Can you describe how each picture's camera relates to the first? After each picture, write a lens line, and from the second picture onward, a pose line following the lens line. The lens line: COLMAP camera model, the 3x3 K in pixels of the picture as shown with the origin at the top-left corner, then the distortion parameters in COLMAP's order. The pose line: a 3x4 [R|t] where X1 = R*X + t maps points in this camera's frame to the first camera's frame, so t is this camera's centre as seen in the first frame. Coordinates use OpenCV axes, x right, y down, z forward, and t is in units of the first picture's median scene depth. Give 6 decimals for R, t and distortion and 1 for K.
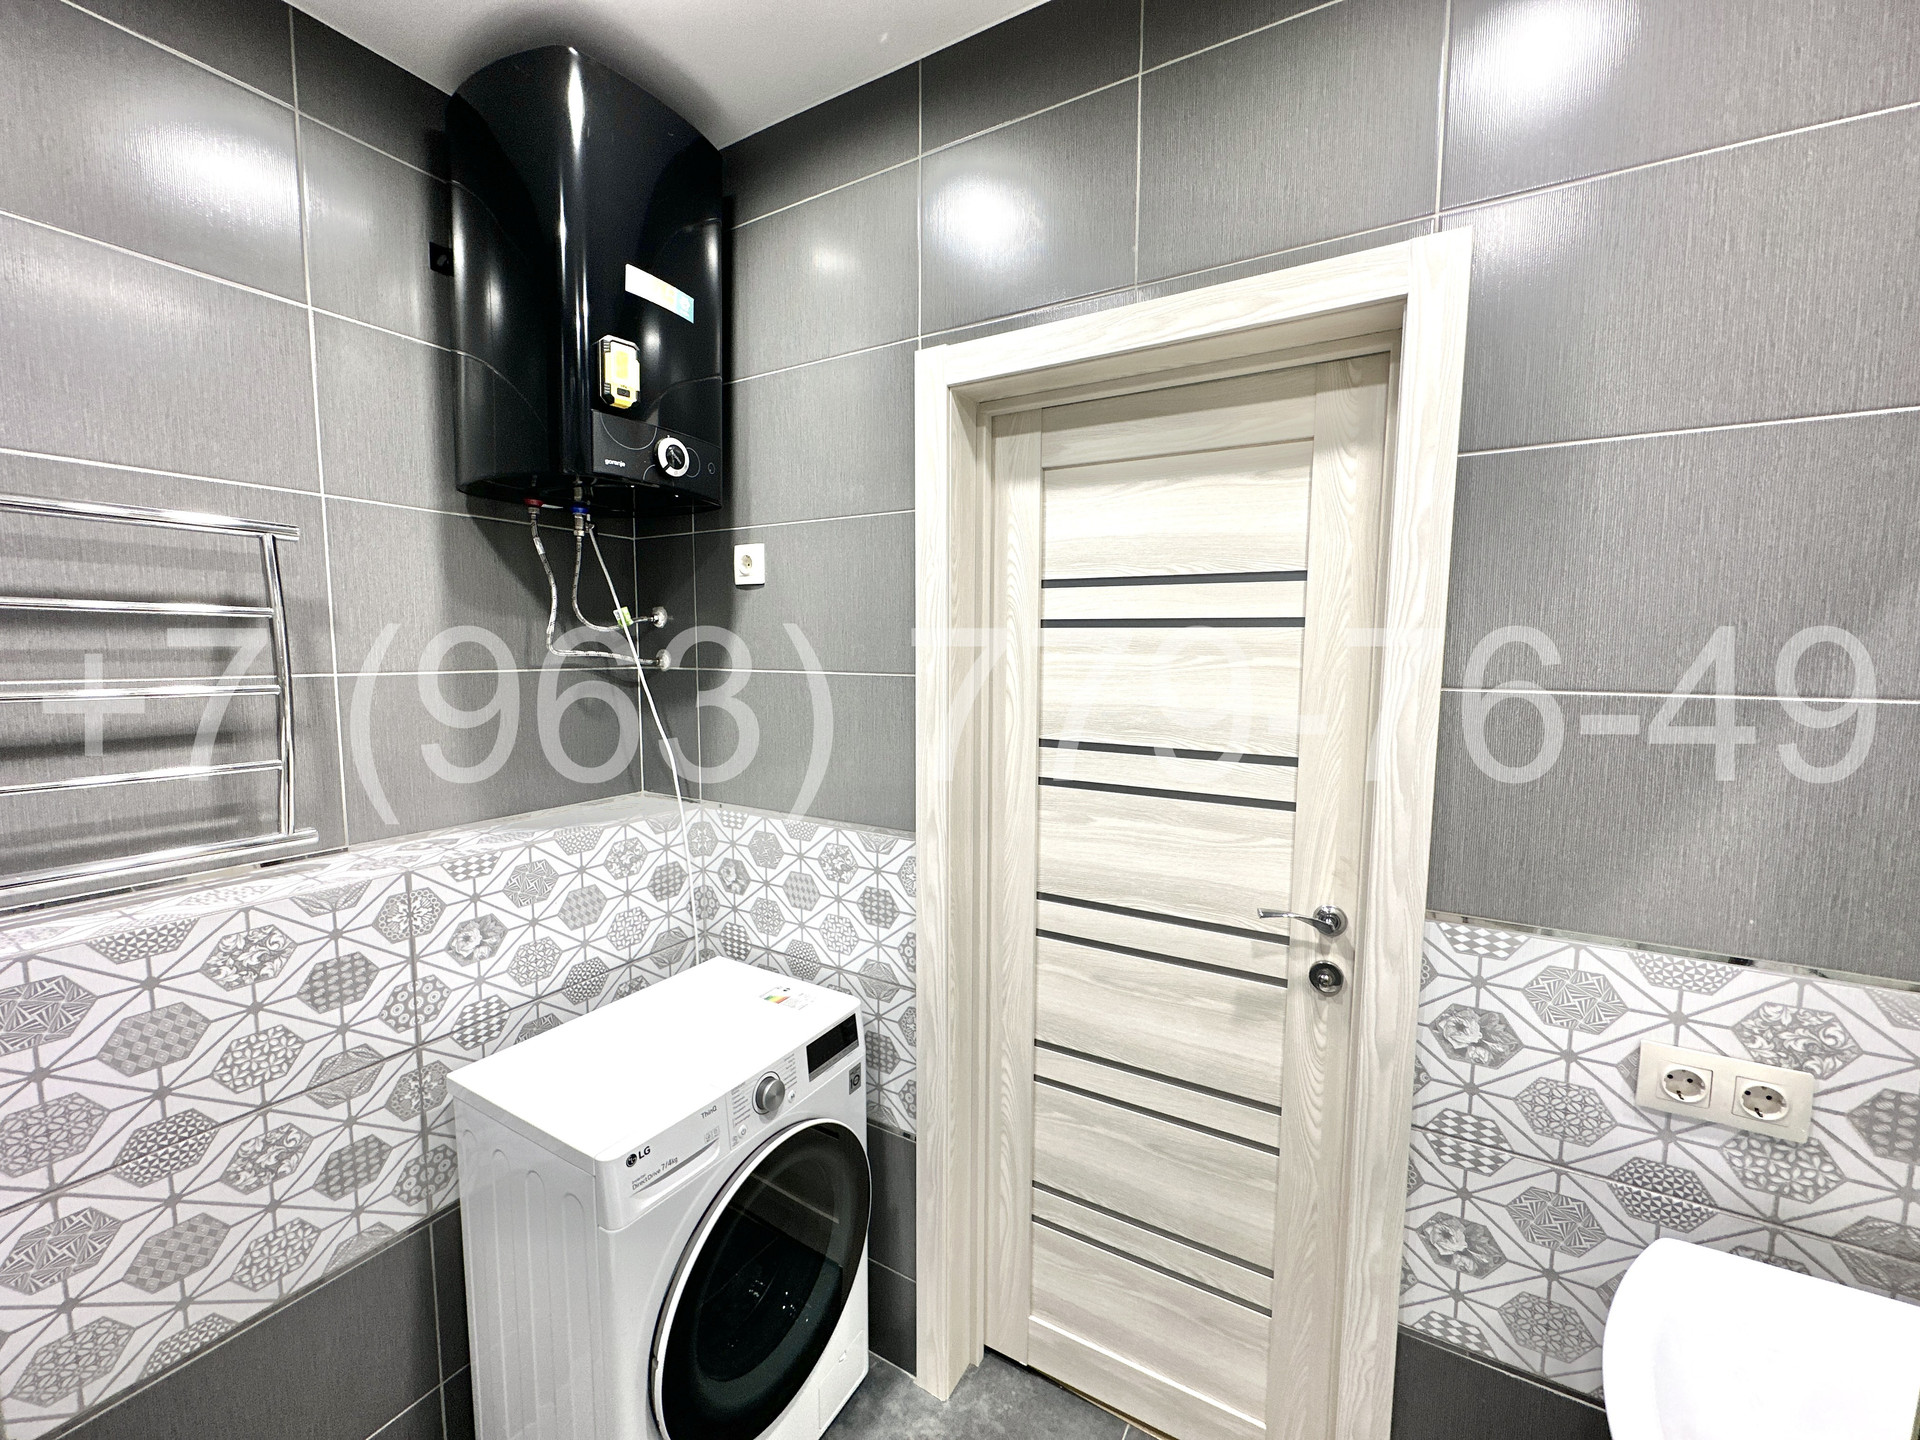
lens RADIAL K [[766.3, 0, 947.7], [0, 766.3, 719.0], [0, 0, 1]] dist [-0.000408, -0.001541]
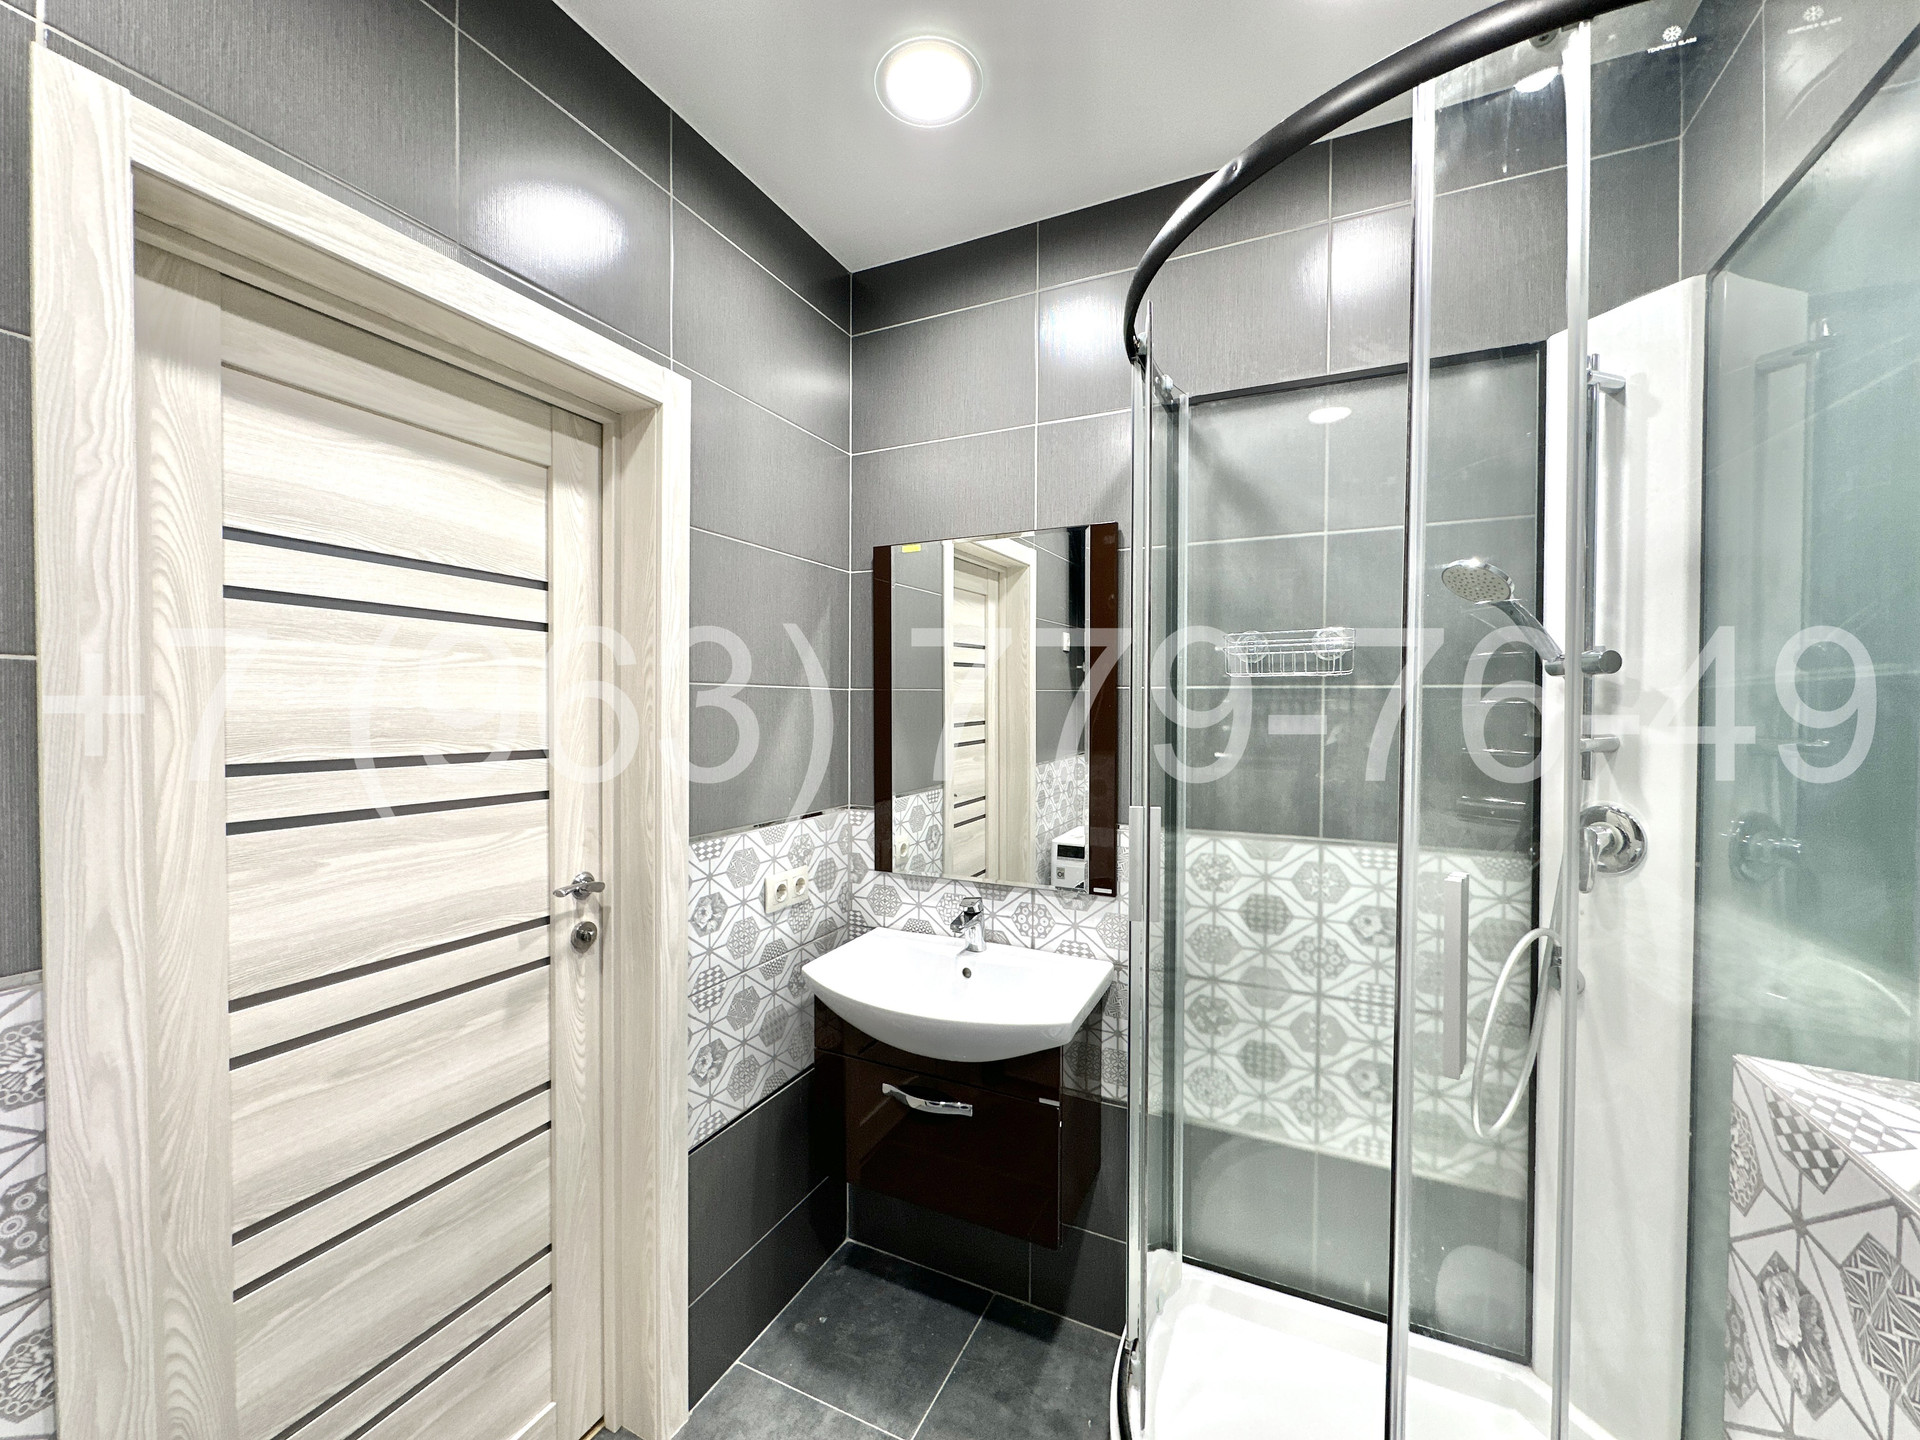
lens RADIAL K [[766.3, 0, 953.1], [0, 766.3, 717.4], [0, 0, 1]] dist [-0.000408, -0.001541]
pose [[-0.082962, -0.020542, 0.996341, -0.703477], [0.086190, 0.995893, 0.027710, 0.024404], [-0.992819, 0.088174, -0.080850, 0.513548]]
